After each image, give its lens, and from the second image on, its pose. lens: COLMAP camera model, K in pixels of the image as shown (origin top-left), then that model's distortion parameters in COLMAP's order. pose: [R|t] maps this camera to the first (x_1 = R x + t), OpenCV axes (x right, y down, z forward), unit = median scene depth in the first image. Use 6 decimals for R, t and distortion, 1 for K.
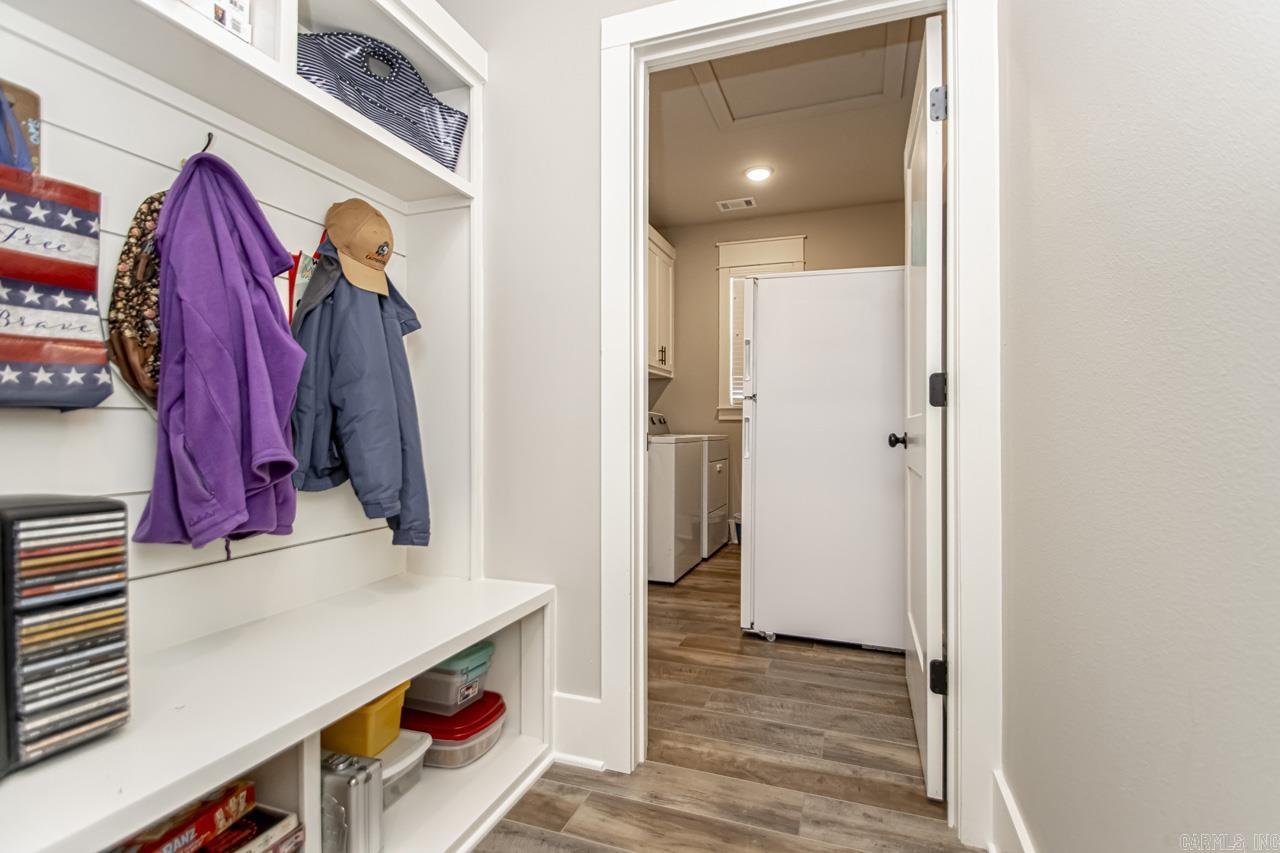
lens RADIAL K [[590.2, 0, 640.0], [0, 590.2, 426.5], [0, 0, 1]] dist [0.014198, -0.014571]
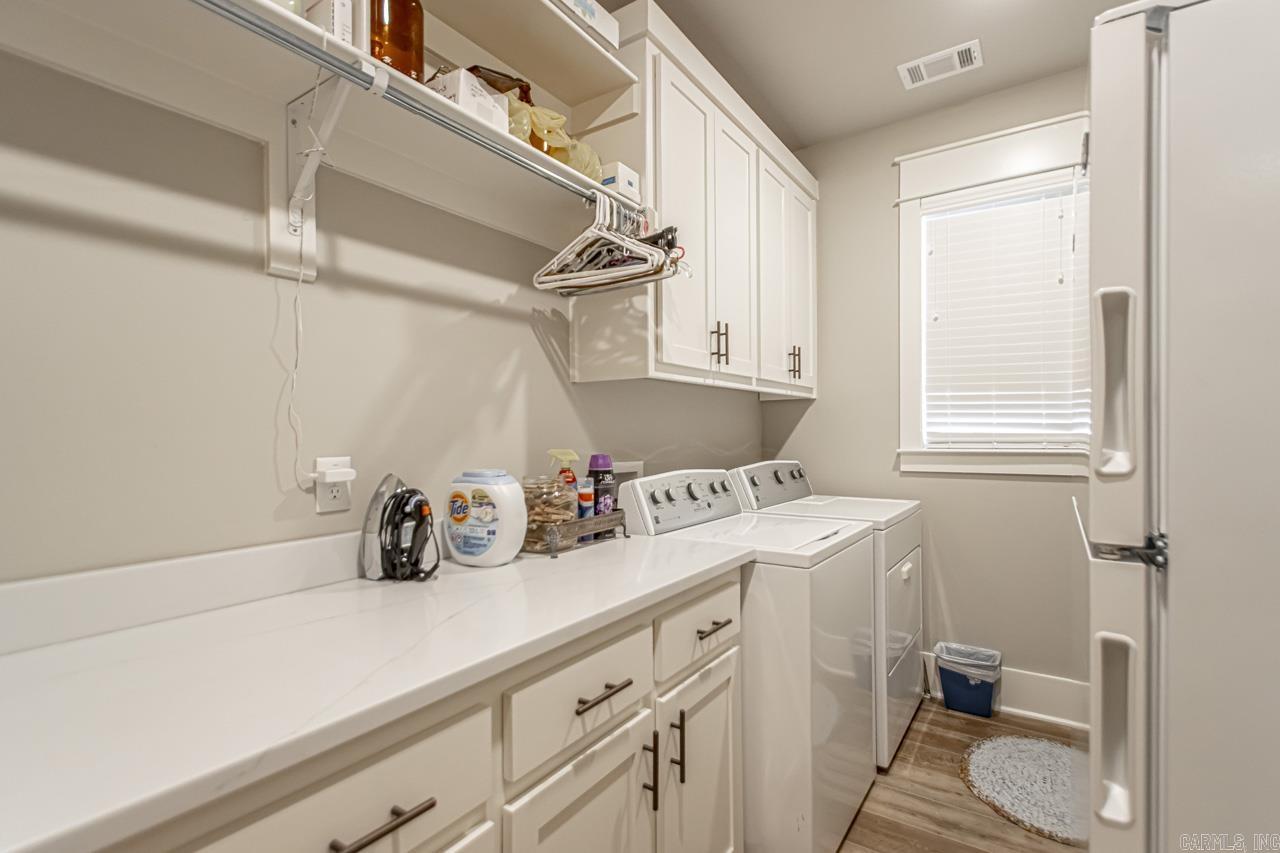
lens RADIAL K [[590.2, 0, 640.0], [0, 590.2, 426.5], [0, 0, 1]] dist [0.014198, -0.014571]
pose [[0.970184, -0.007466, -0.242255, 0.029413], [0.006983, 0.999972, -0.002850, -0.055759], [0.242269, 0.001074, 0.970209, 0.400273]]
